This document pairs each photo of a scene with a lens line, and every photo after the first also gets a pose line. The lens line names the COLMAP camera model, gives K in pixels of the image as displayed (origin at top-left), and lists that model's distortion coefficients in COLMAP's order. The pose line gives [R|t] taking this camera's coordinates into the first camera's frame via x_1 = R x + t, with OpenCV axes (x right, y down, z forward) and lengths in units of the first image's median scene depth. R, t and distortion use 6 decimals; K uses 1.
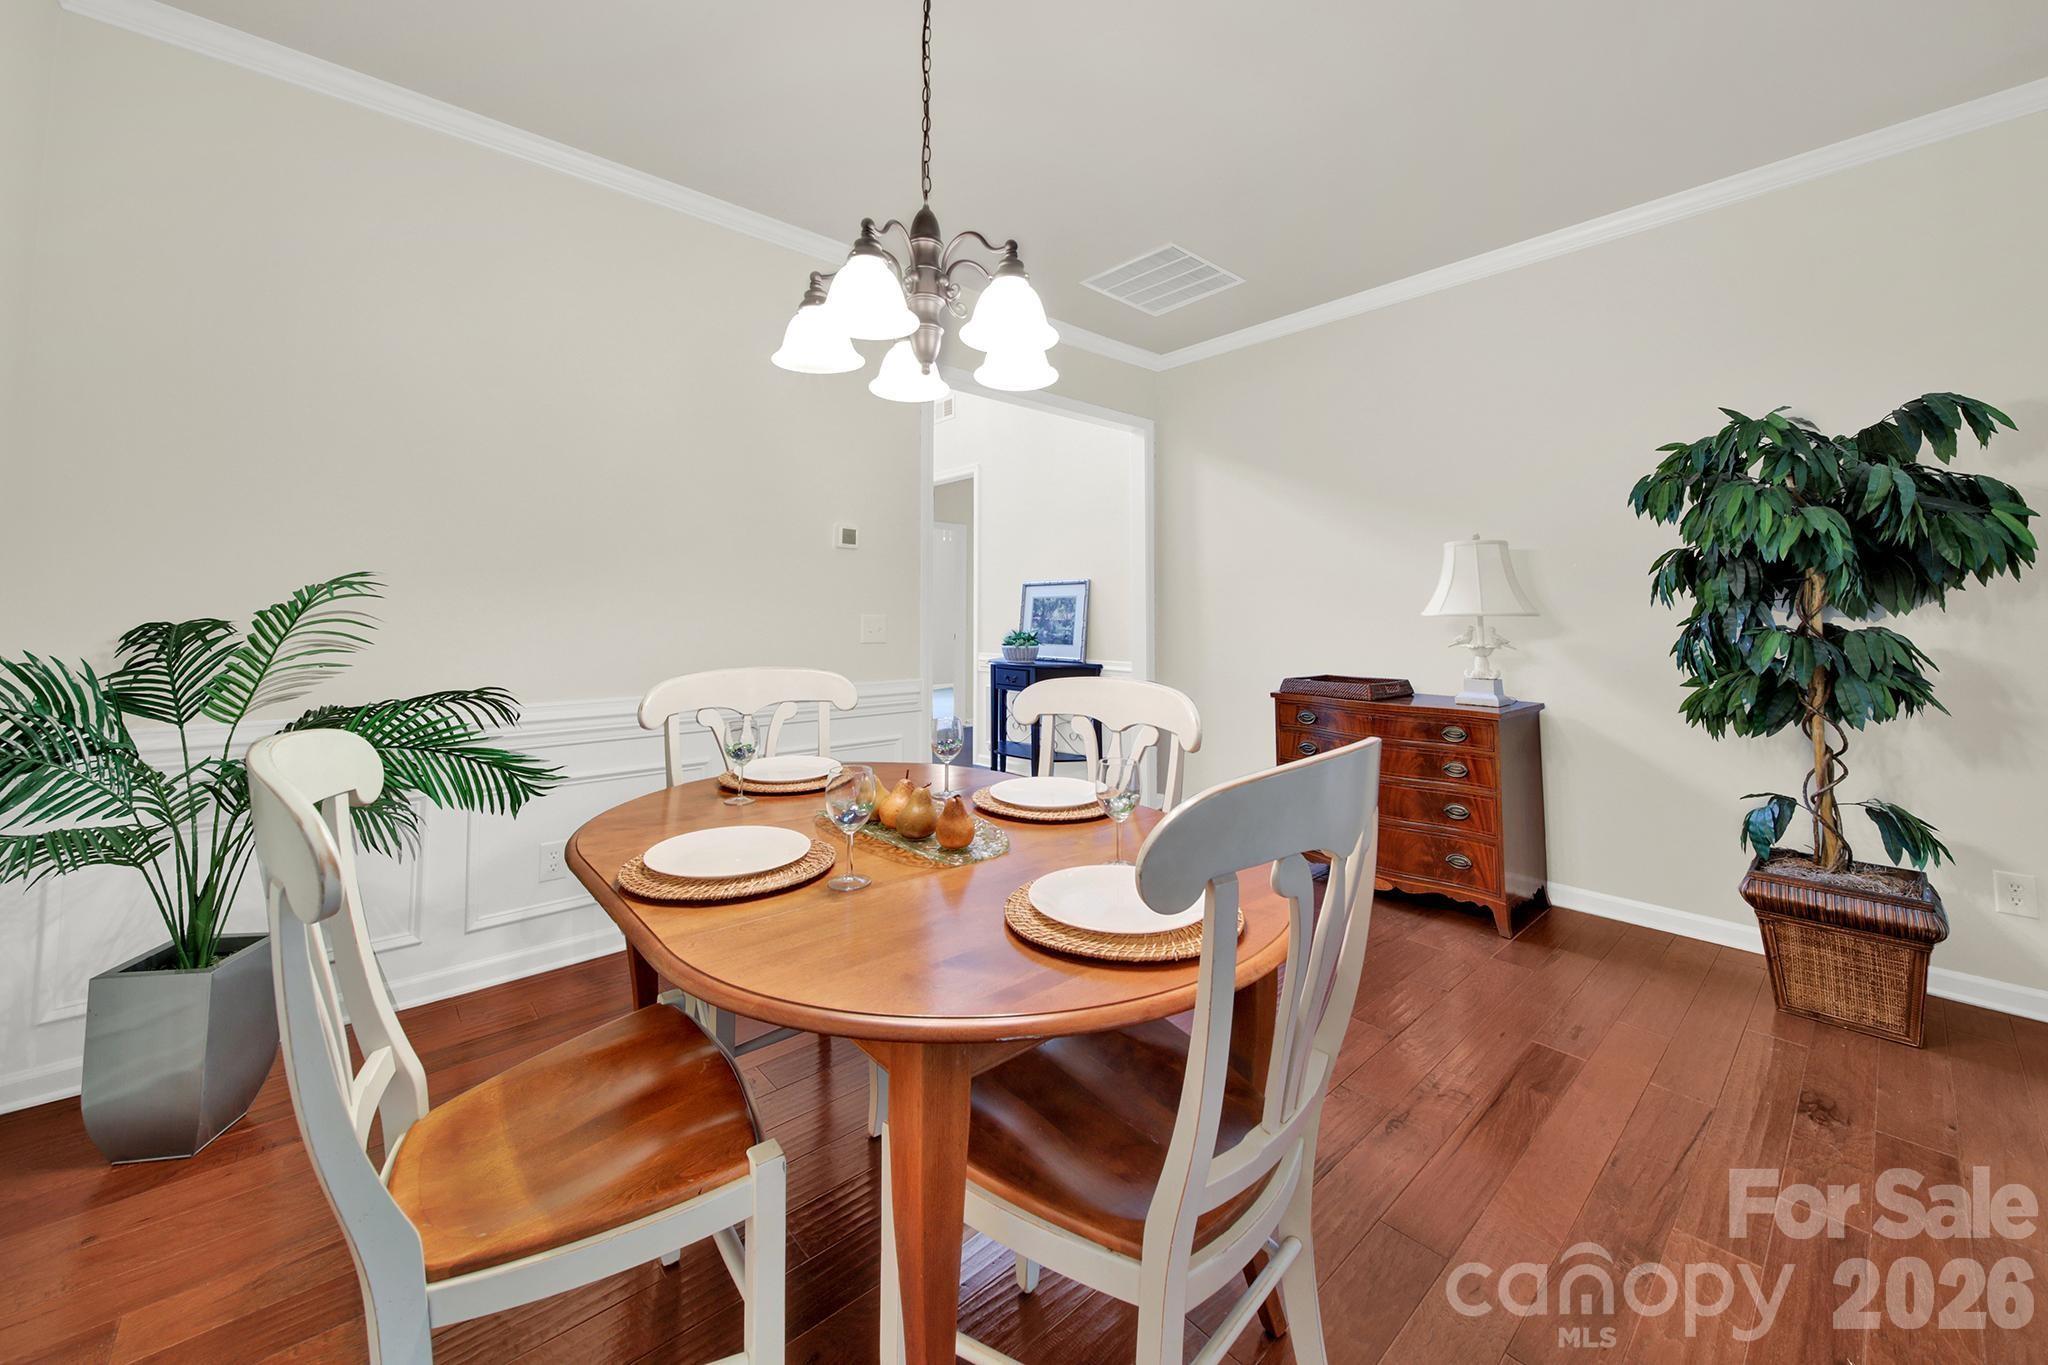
lens RADIAL K [[750.8, 0, 1029.8], [0, 750.8, 572.5], [0, 0, 1]] dist [0.001936, 0.000094]
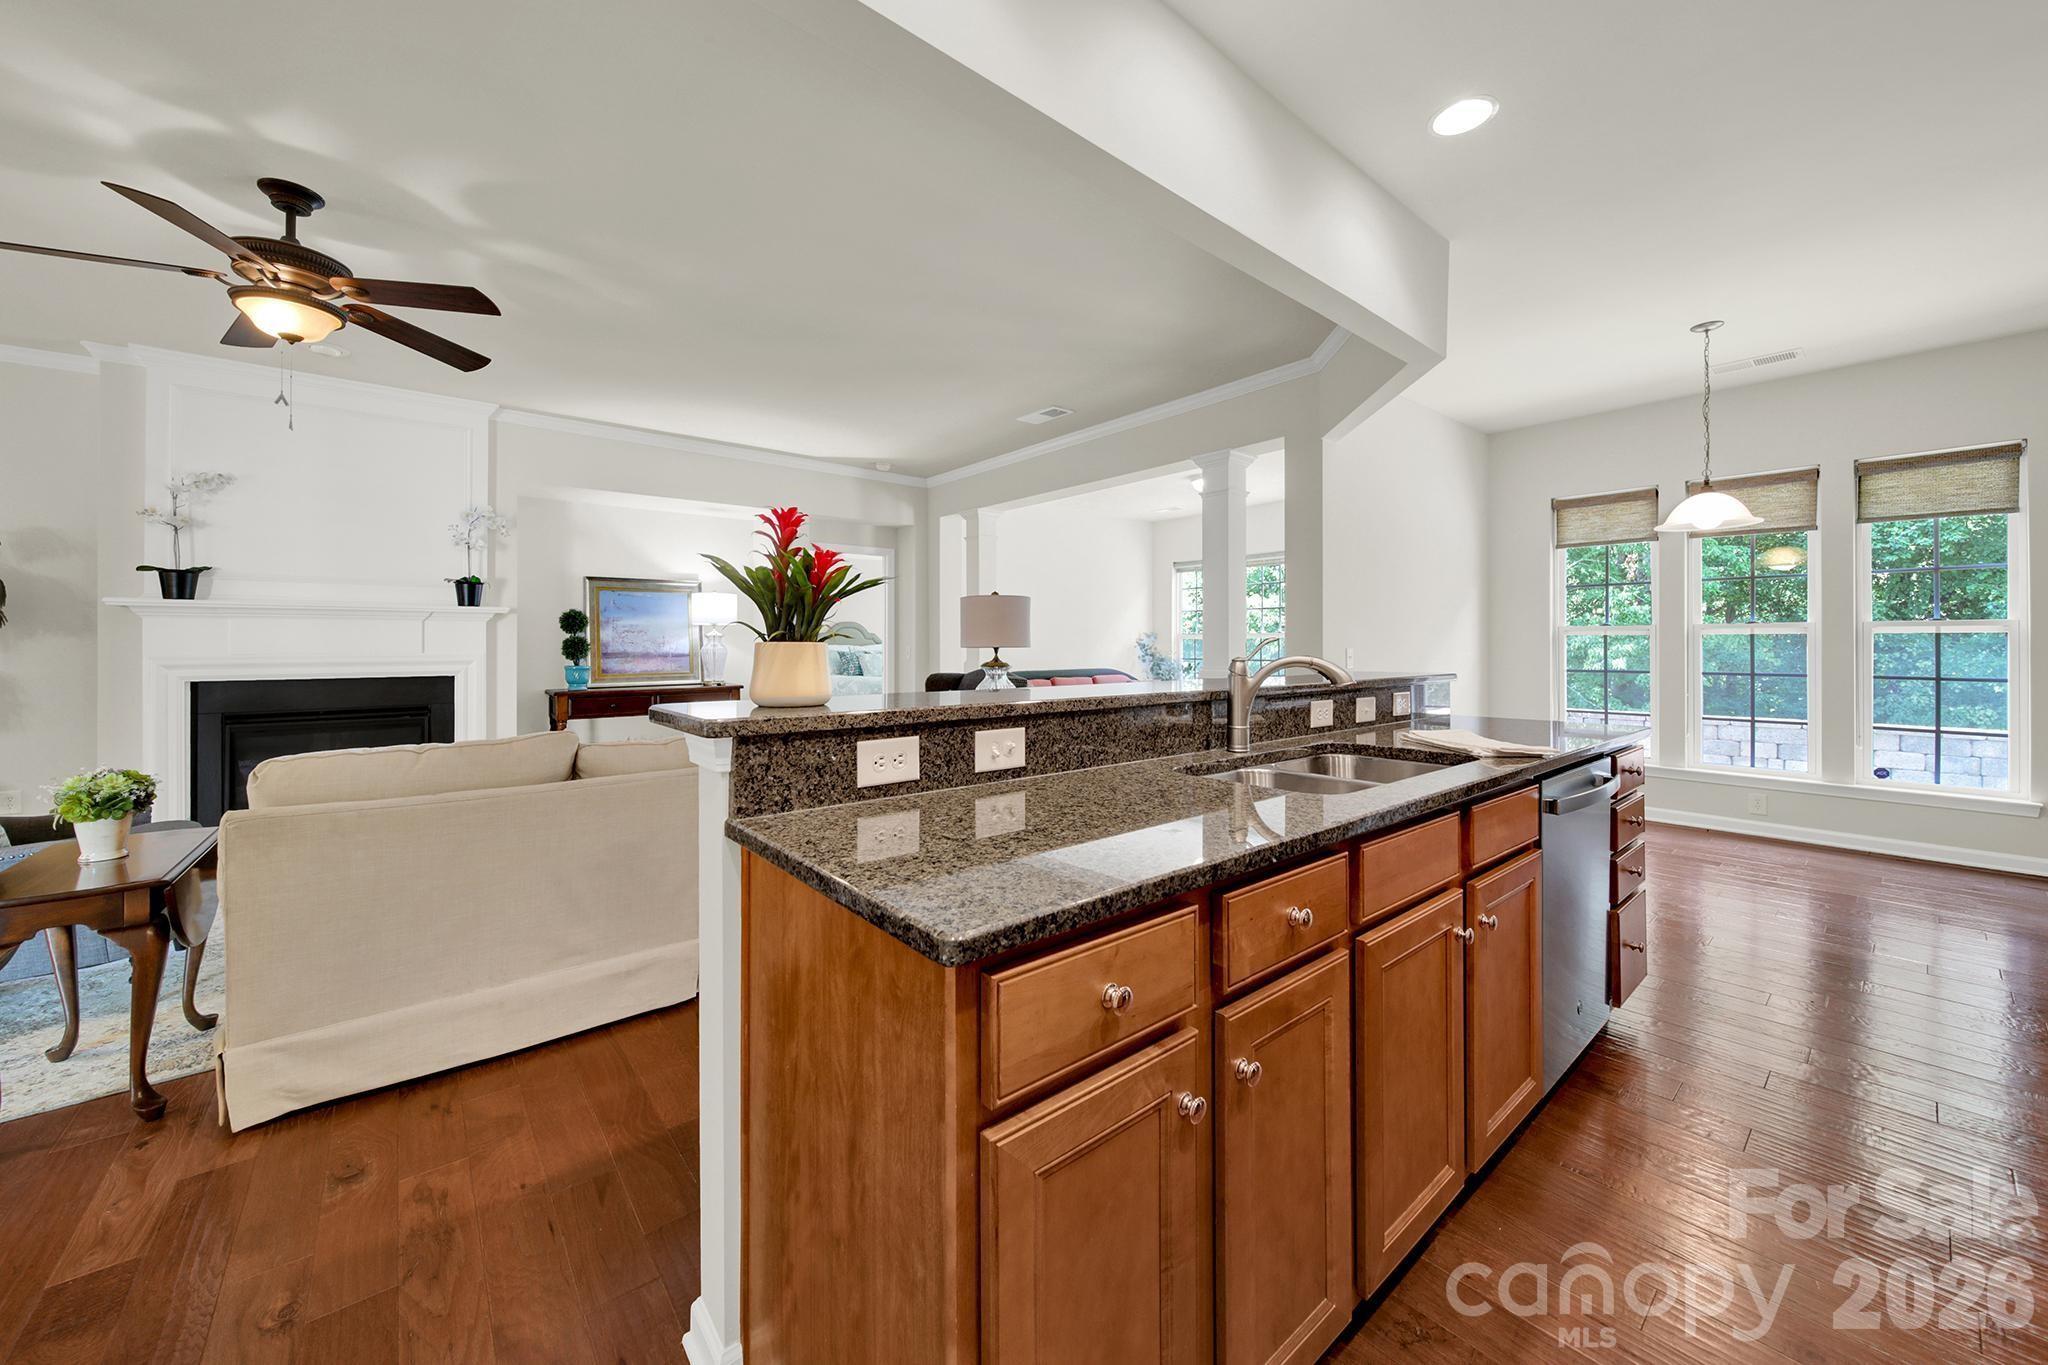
lens RADIAL K [[756.1, 0, 1022.3], [0, 756.1, 647.5], [0, 0, 1]] dist [0.002298, 0.000039]
pose [[0.039938, -0.007677, 0.999173, -0.388988], [-0.058500, 0.998237, 0.010008, -0.096968], [-0.997488, -0.058851, 0.039418, -1.418827]]
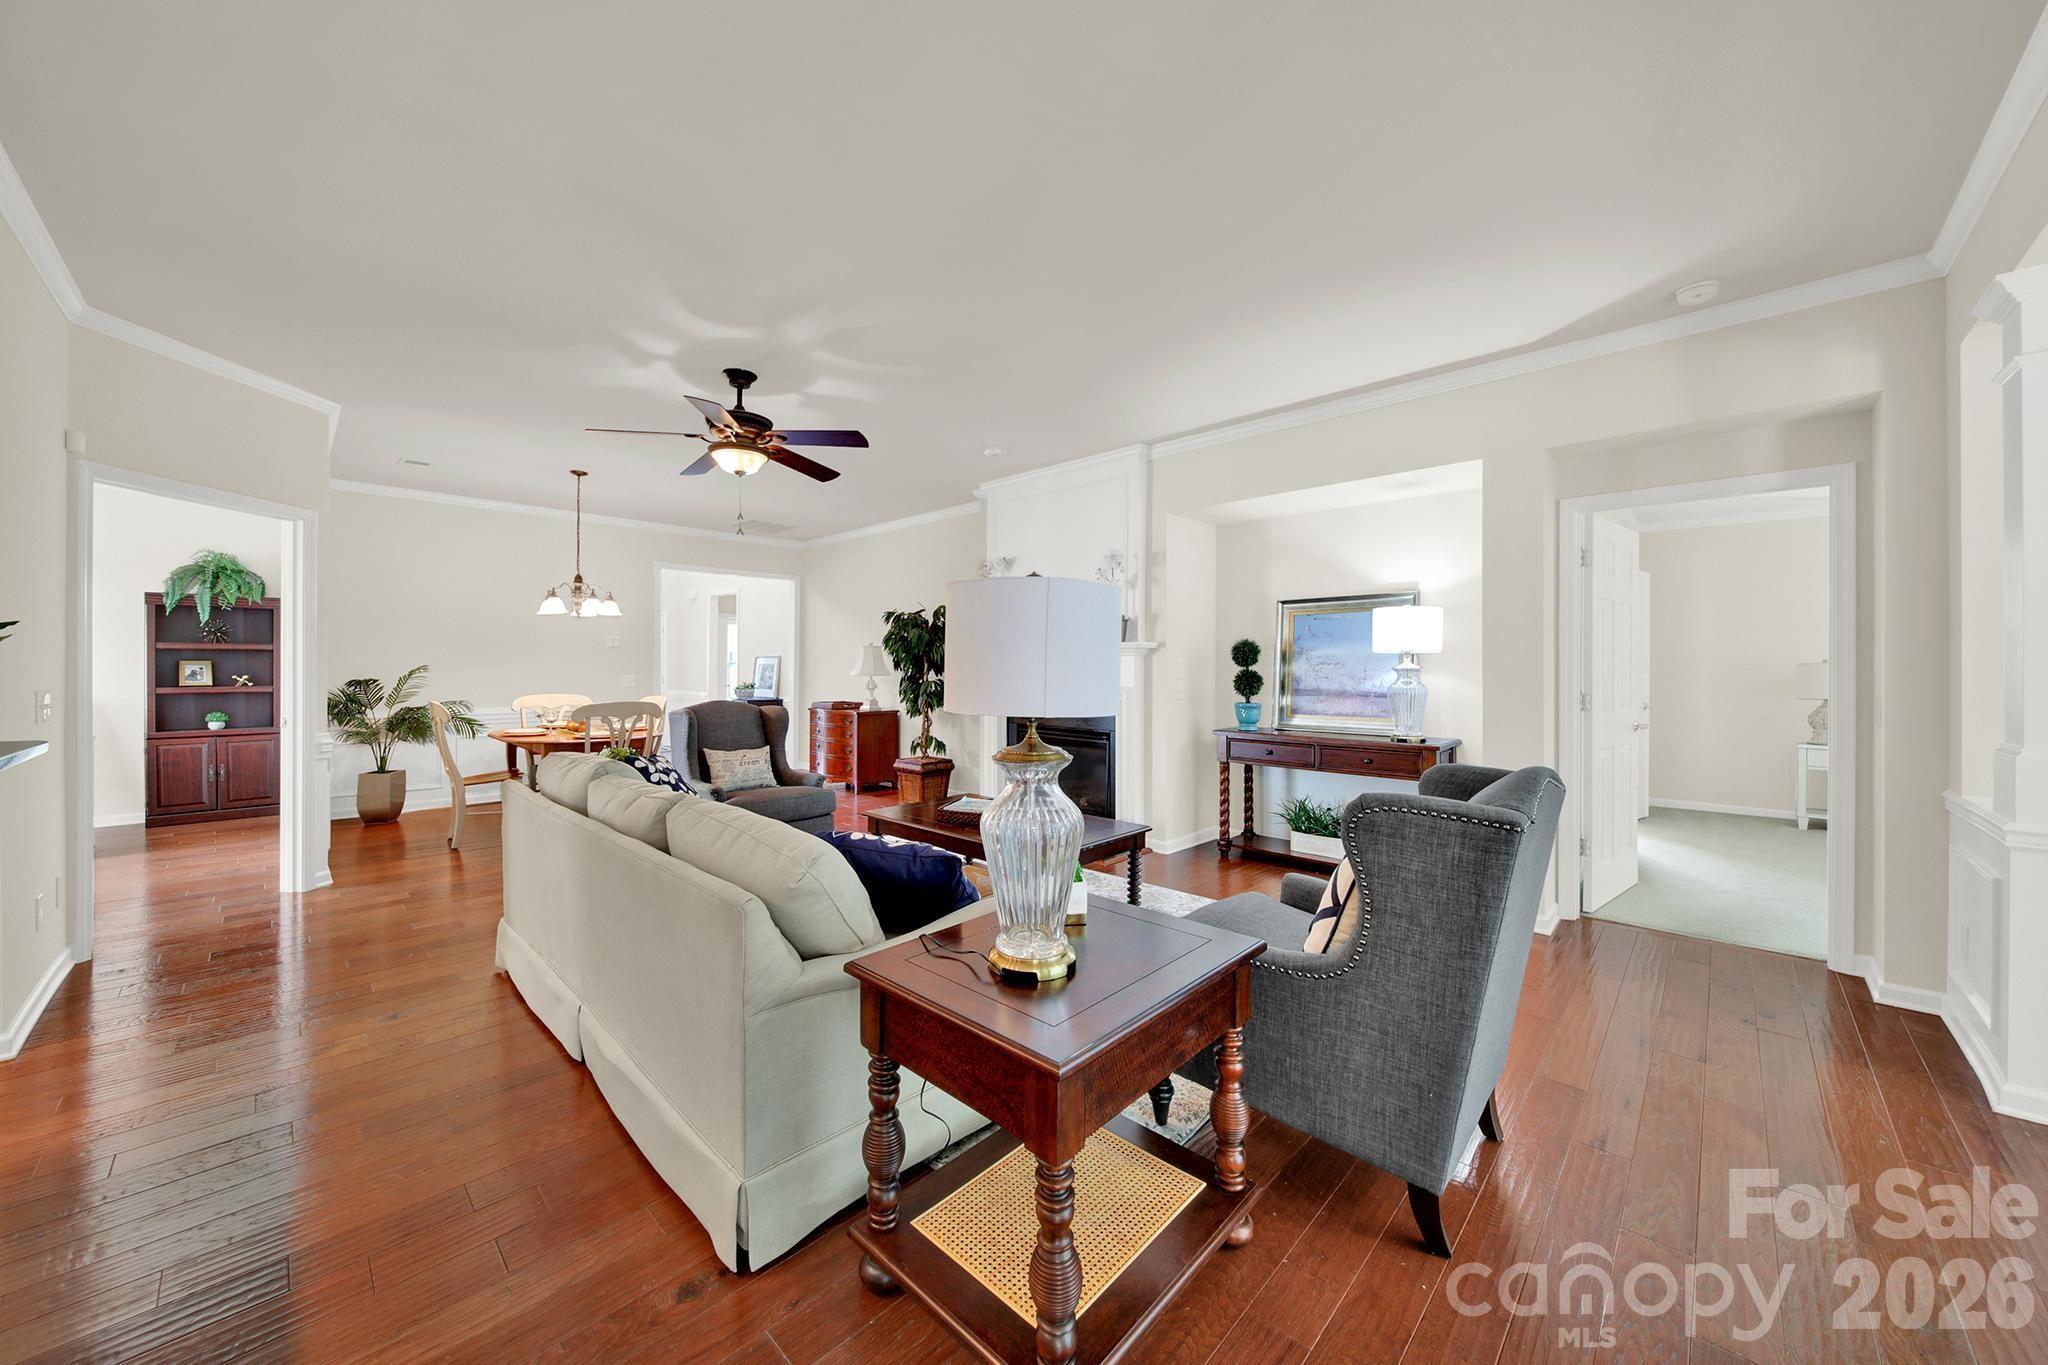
lens RADIAL K [[735.5, 0, 1026.0], [0, 735.5, 665.1], [0, 0, 1]] dist [-0.004463, -0.000415]
pose [[0.997346, 0.001428, 0.072797, 1.243195], [-0.005279, 0.998594, 0.052738, -0.147420], [-0.072620, -0.052983, 0.995951, -1.956968]]
